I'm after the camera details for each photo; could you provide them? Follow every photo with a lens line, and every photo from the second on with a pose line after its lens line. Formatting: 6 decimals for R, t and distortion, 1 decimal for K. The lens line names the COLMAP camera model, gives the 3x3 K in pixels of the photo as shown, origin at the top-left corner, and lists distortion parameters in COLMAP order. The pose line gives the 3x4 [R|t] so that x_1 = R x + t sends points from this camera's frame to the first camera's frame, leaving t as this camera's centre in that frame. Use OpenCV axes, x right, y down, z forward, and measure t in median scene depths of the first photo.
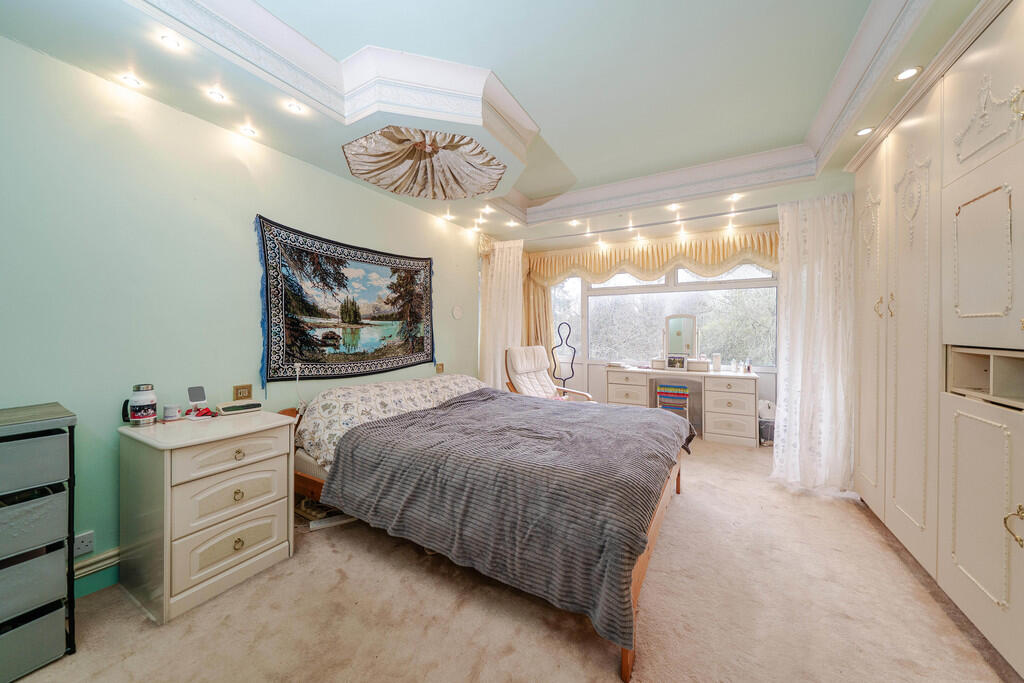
lens RADIAL K [[350.1, 0, 508.4], [0, 350.1, 335.5], [0, 0, 1]] dist [0.002763, 0.000026]
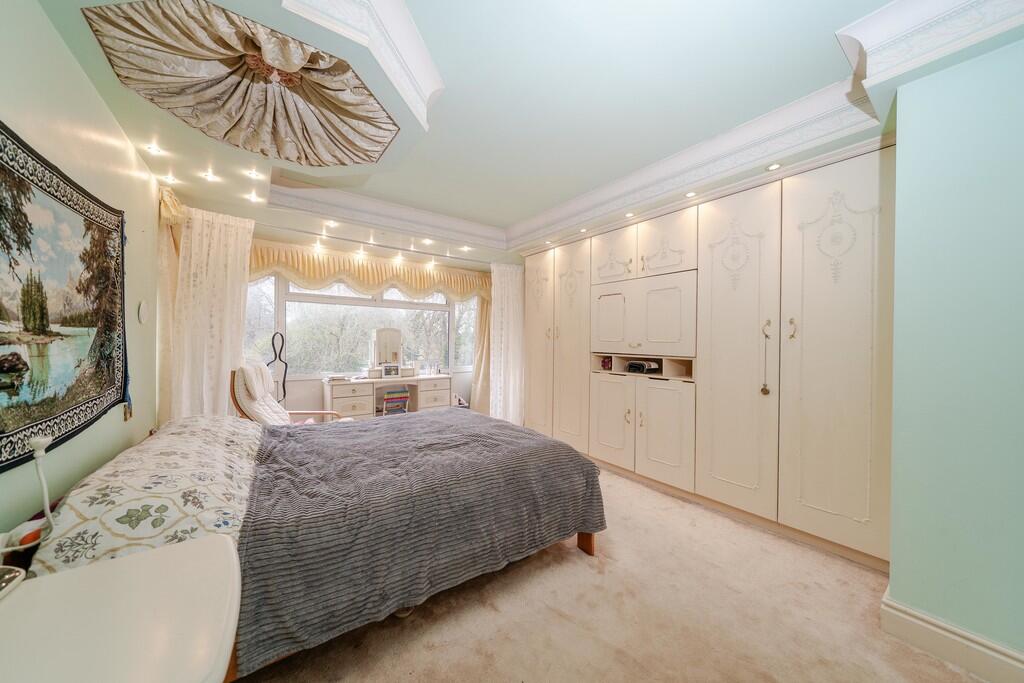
lens RADIAL K [[350.1, 0, 508.7], [0, 350.1, 341.5], [0, 0, 1]] dist [0.002763, 0.000026]
pose [[0.410737, 0.001282, 0.911753, -0.544236], [0.001778, 0.999996, -0.002207, -0.019508], [-0.911752, 0.002528, 0.410733, 0.261997]]
